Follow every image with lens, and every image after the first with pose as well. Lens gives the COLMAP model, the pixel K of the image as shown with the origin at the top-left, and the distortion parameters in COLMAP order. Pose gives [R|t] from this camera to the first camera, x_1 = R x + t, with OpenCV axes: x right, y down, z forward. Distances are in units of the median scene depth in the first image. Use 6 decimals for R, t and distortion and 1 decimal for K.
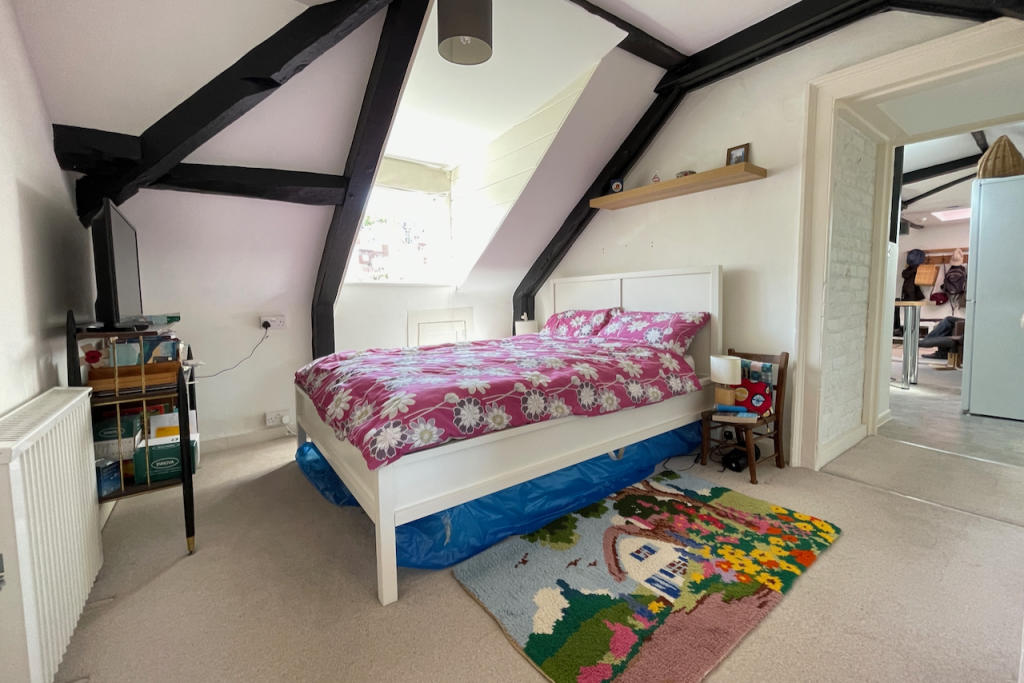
lens RADIAL K [[413.6, 0, 482.3], [0, 413.6, 326.2], [0, 0, 1]] dist [0.001659, 0.000093]
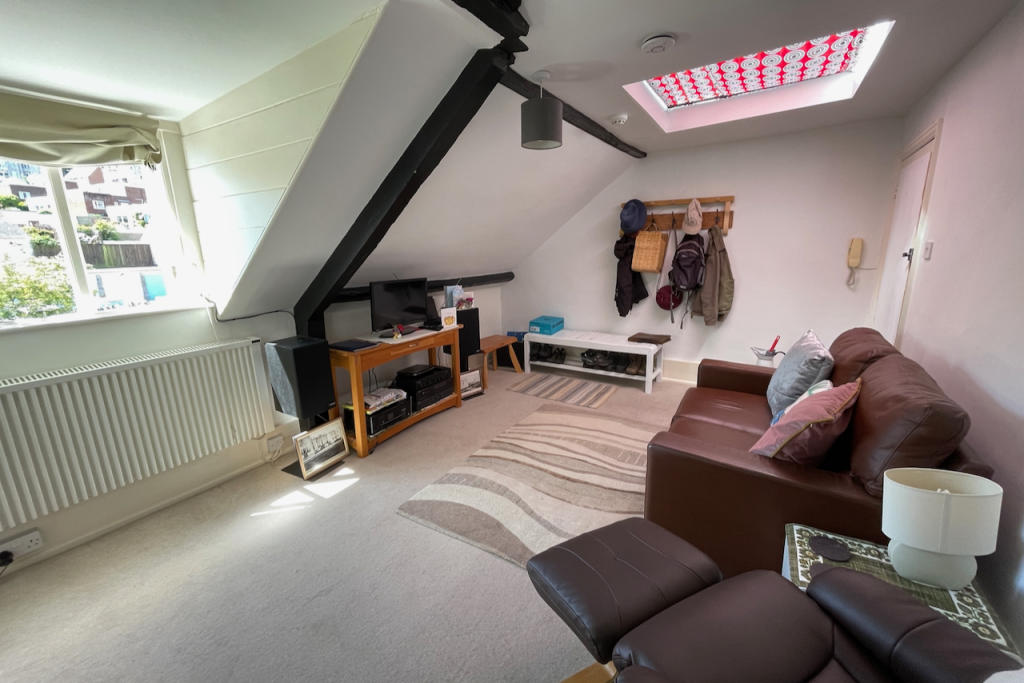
lens RADIAL K [[413.6, 0, 507.2], [0, 413.6, 340.2], [0, 0, 1]] dist [0.001659, 0.000093]
pose [[0.923642, -0.103646, 0.368975, 0.708028], [0.050193, 0.987159, 0.151648, -0.102340], [-0.379955, -0.121549, 0.916984, 0.582764]]
